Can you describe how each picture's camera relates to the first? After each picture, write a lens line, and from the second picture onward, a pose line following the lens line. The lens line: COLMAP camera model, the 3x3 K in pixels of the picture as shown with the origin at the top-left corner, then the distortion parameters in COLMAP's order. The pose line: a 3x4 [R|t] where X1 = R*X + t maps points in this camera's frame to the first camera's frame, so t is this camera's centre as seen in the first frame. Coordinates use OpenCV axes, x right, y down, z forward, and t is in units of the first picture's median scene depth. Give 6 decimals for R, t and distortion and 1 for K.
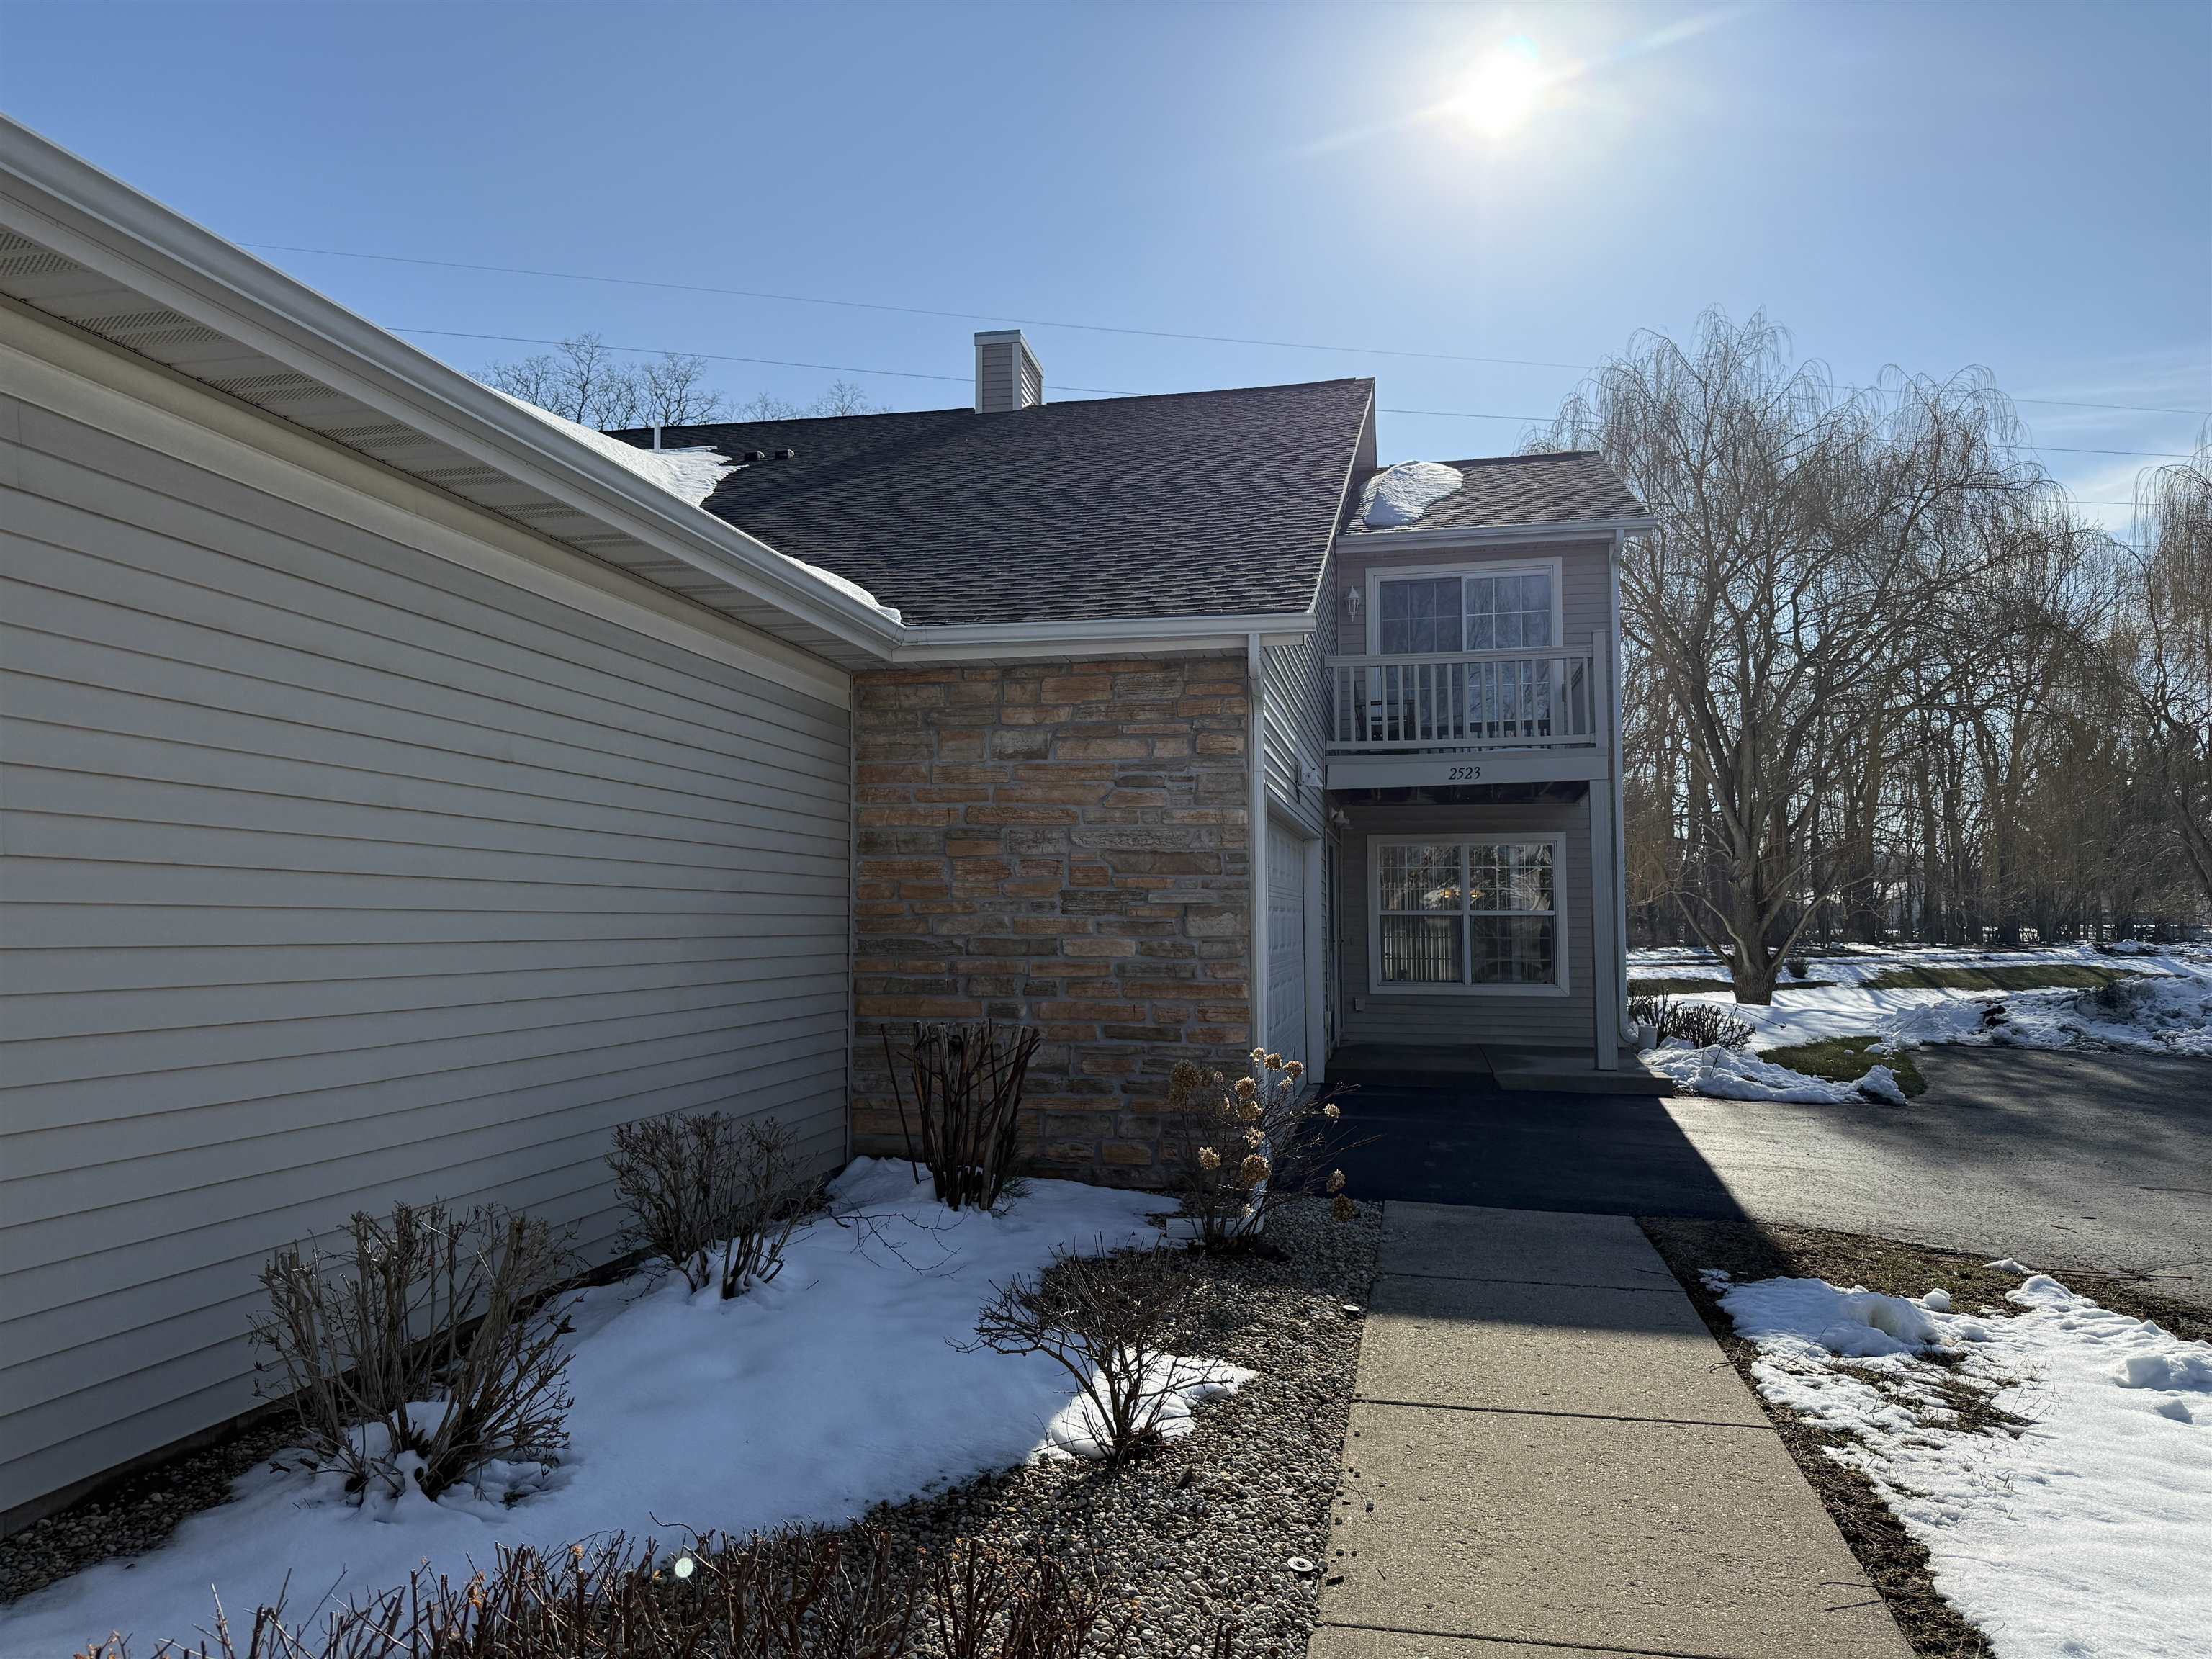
lens RADIAL K [[1542.8, 0, 1103.4], [0, 1542.8, 824.1], [0, 0, 1]] dist [0.175802, -0.328934]
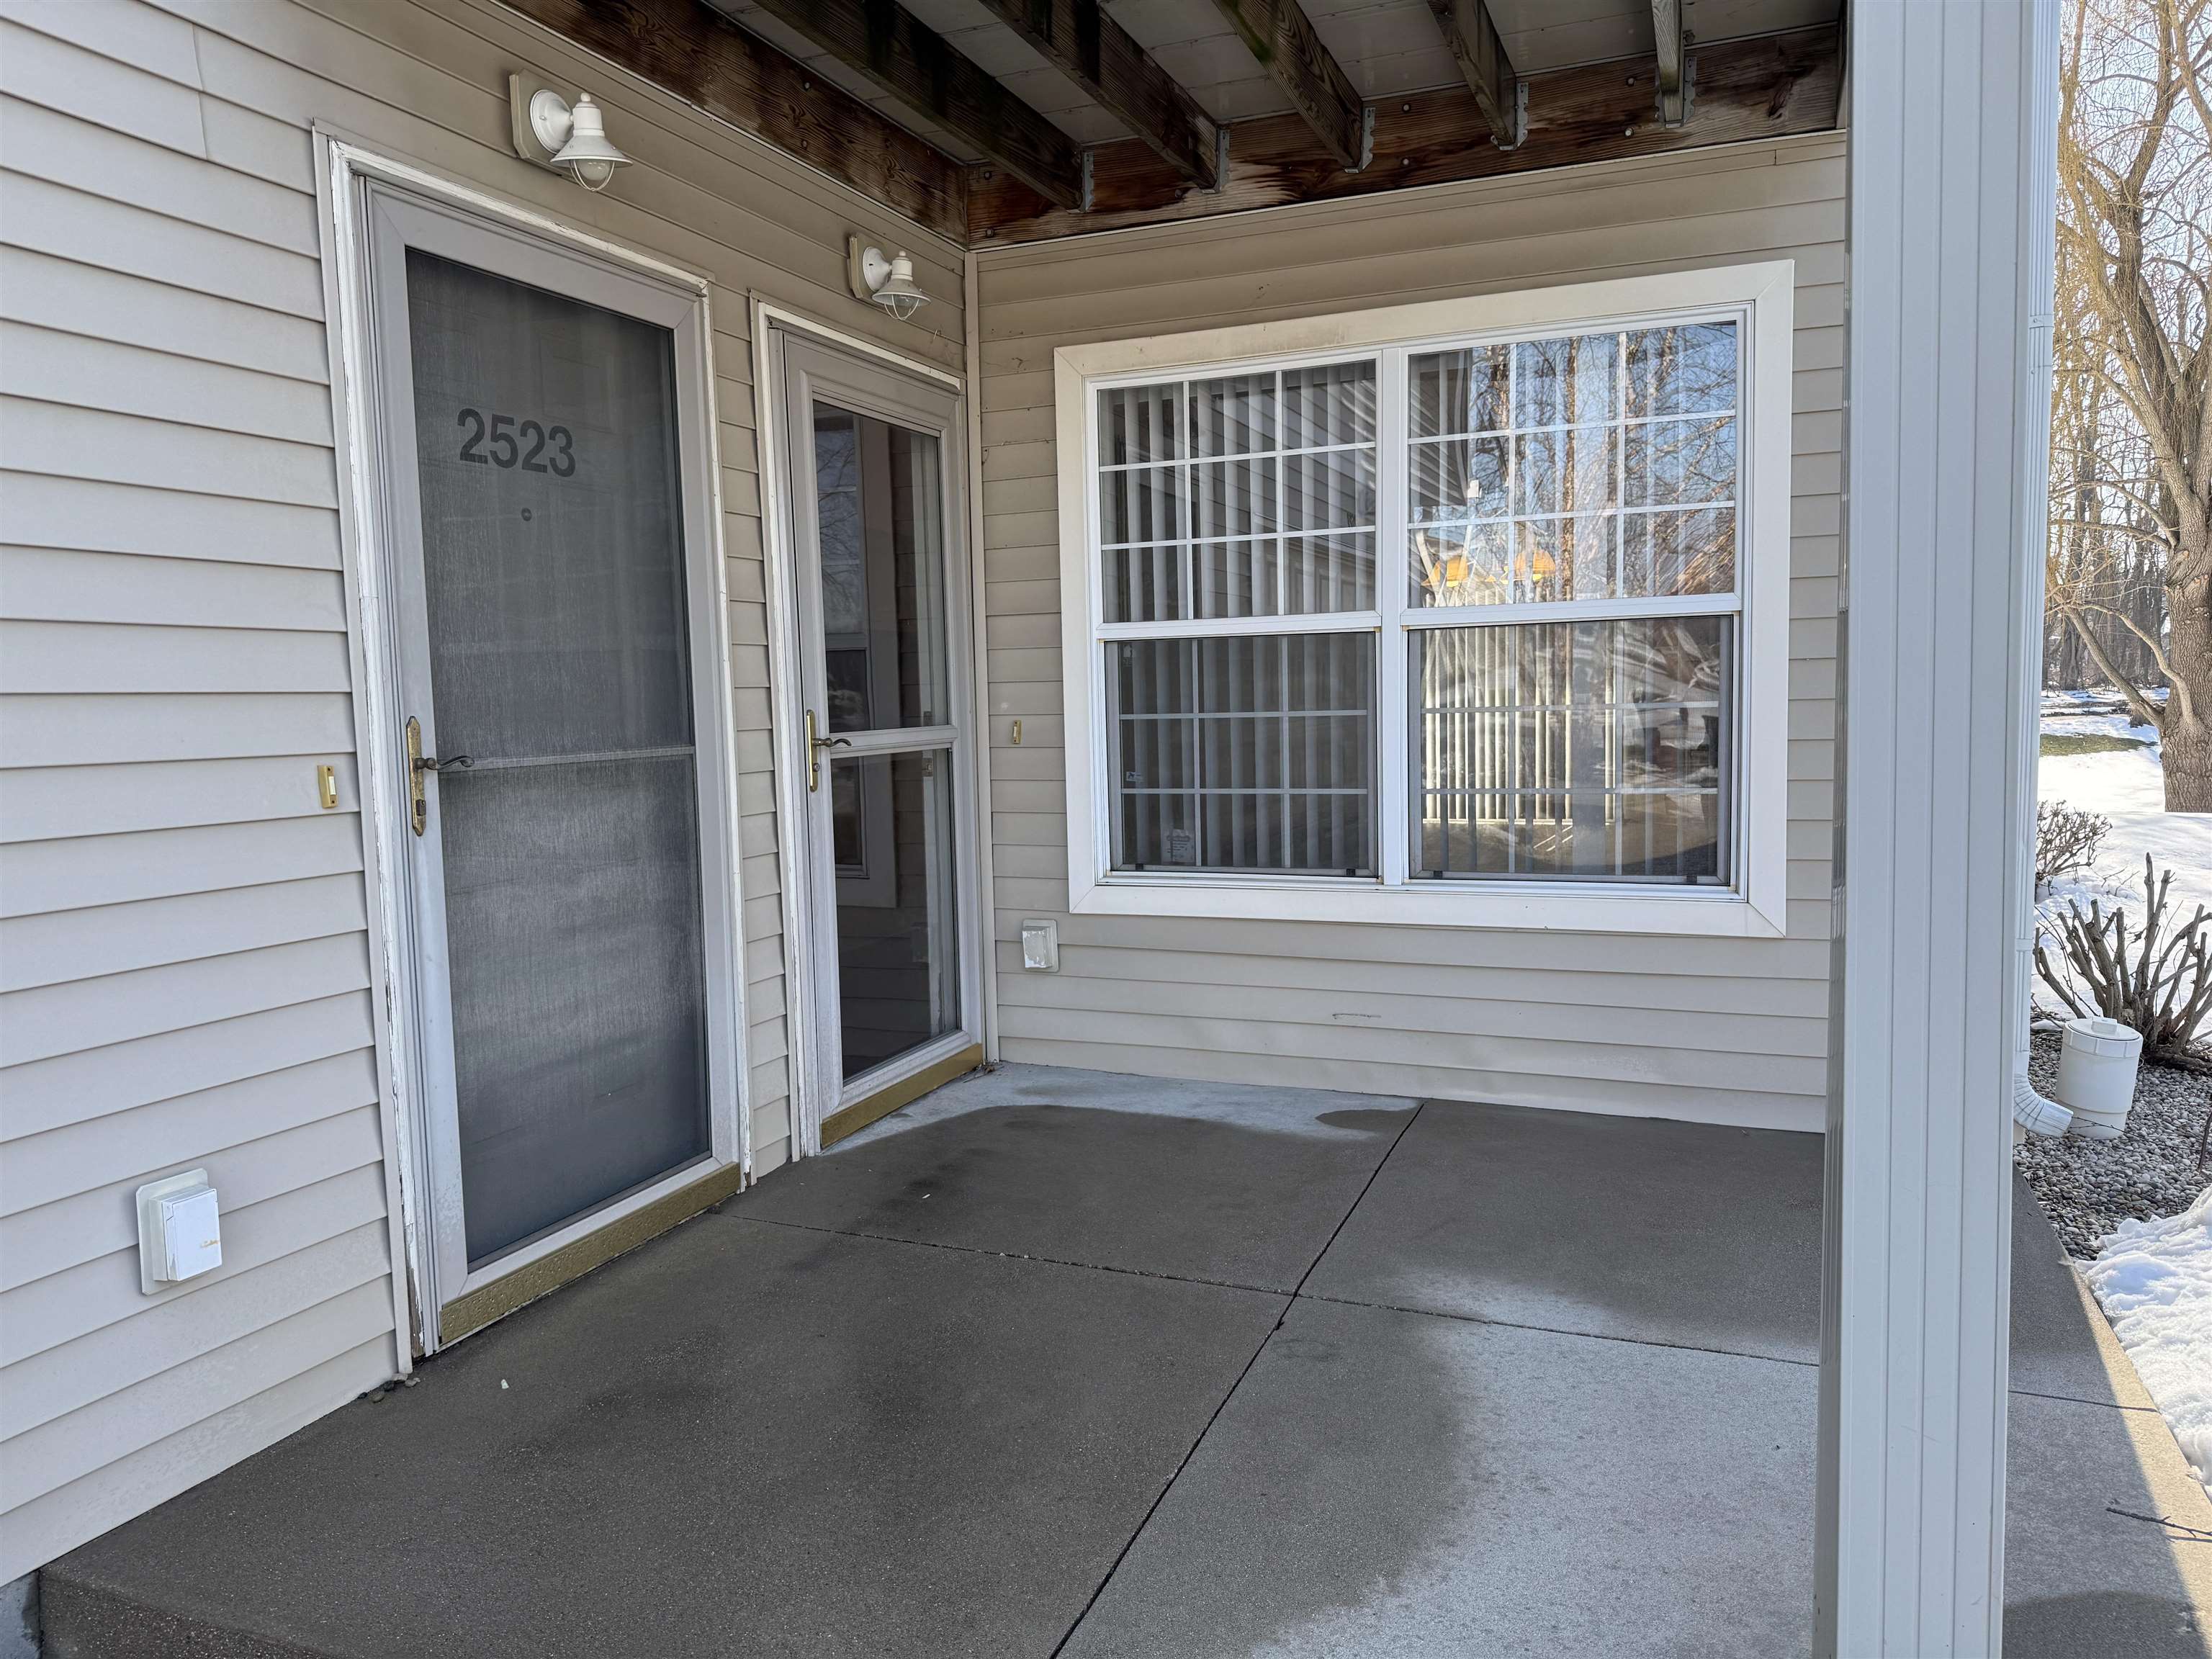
lens RADIAL K [[1554.1, 0, 1097.9], [0, 1554.1, 834.5], [0, 0, 1]] dist [0.085122, -0.097906]
pose [[0.983200, -0.007639, -0.182372, 0.097561], [0.036386, 0.987274, 0.154810, 0.021192], [0.178869, -0.158845, 0.970966, 0.306062]]
